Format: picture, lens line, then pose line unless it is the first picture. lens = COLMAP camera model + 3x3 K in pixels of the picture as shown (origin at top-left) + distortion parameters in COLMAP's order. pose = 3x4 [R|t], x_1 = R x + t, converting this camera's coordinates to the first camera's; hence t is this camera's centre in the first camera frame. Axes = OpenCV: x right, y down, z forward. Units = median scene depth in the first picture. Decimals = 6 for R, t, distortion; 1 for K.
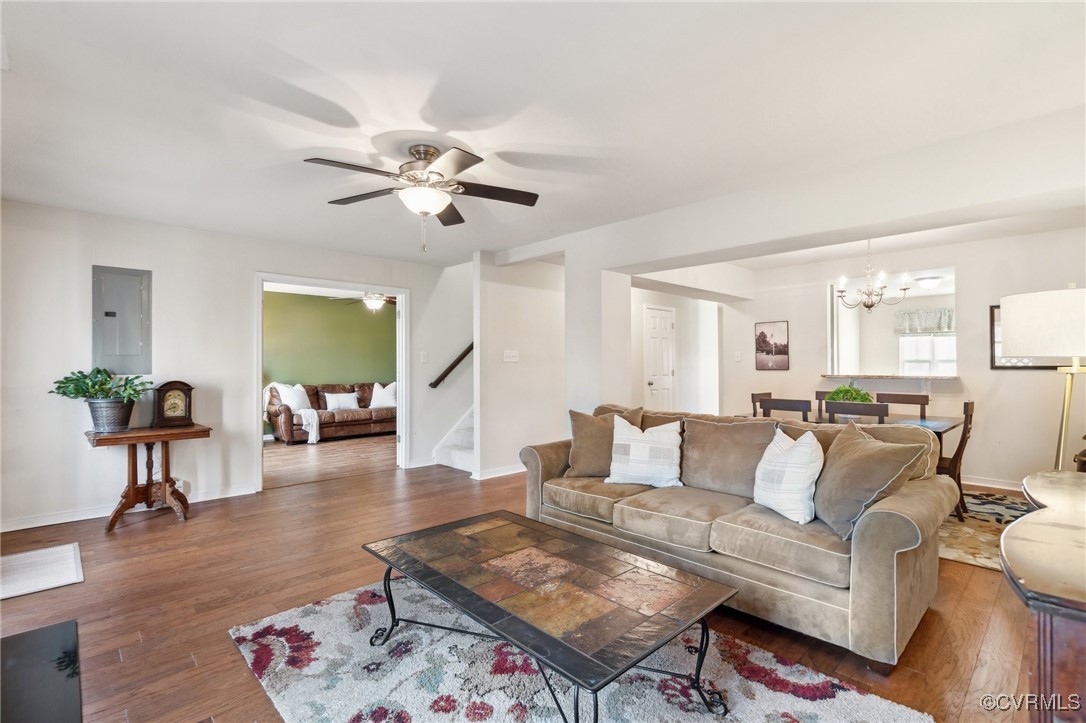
lens RADIAL K [[506.2, 0, 536.0], [0, 506.2, 361.5], [0, 0, 1]] dist [-0.003296, 0.000639]
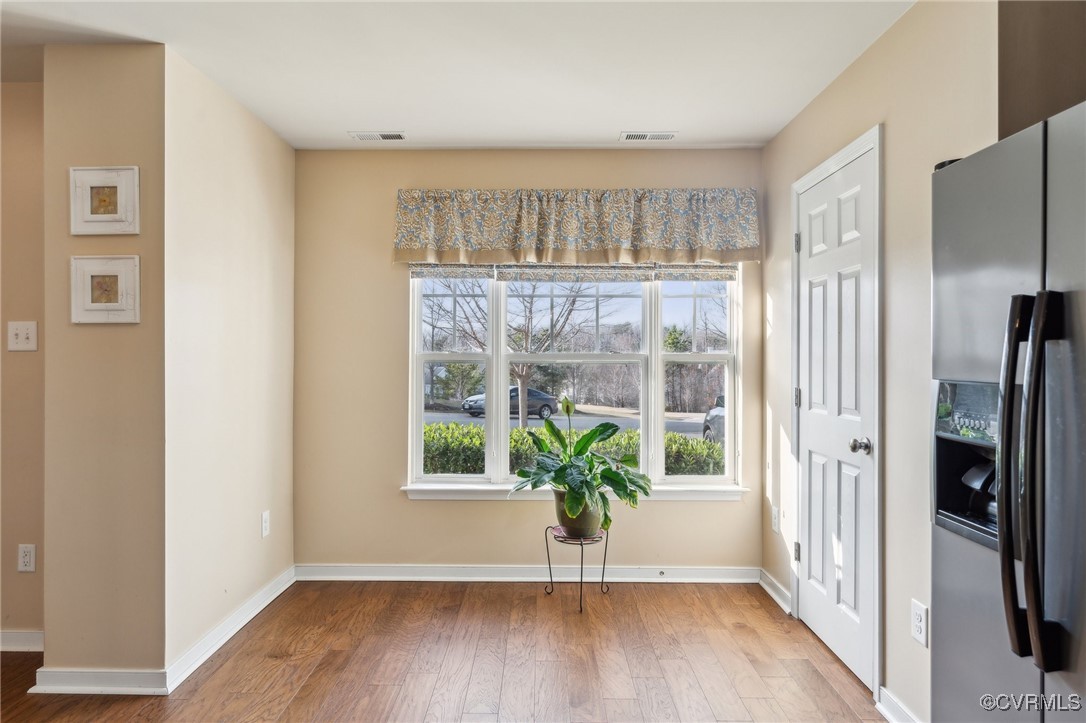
lens RADIAL K [[652.4, 0, 539.2], [0, 652.4, 351.7], [0, 0, 1]] dist [-0.001535, 0.002146]
pose [[0.692758, 0.008566, 0.721119, 1.494797], [-0.004353, 0.999961, -0.007696, -0.003517], [-0.721157, 0.002193, 0.692768, 2.046748]]
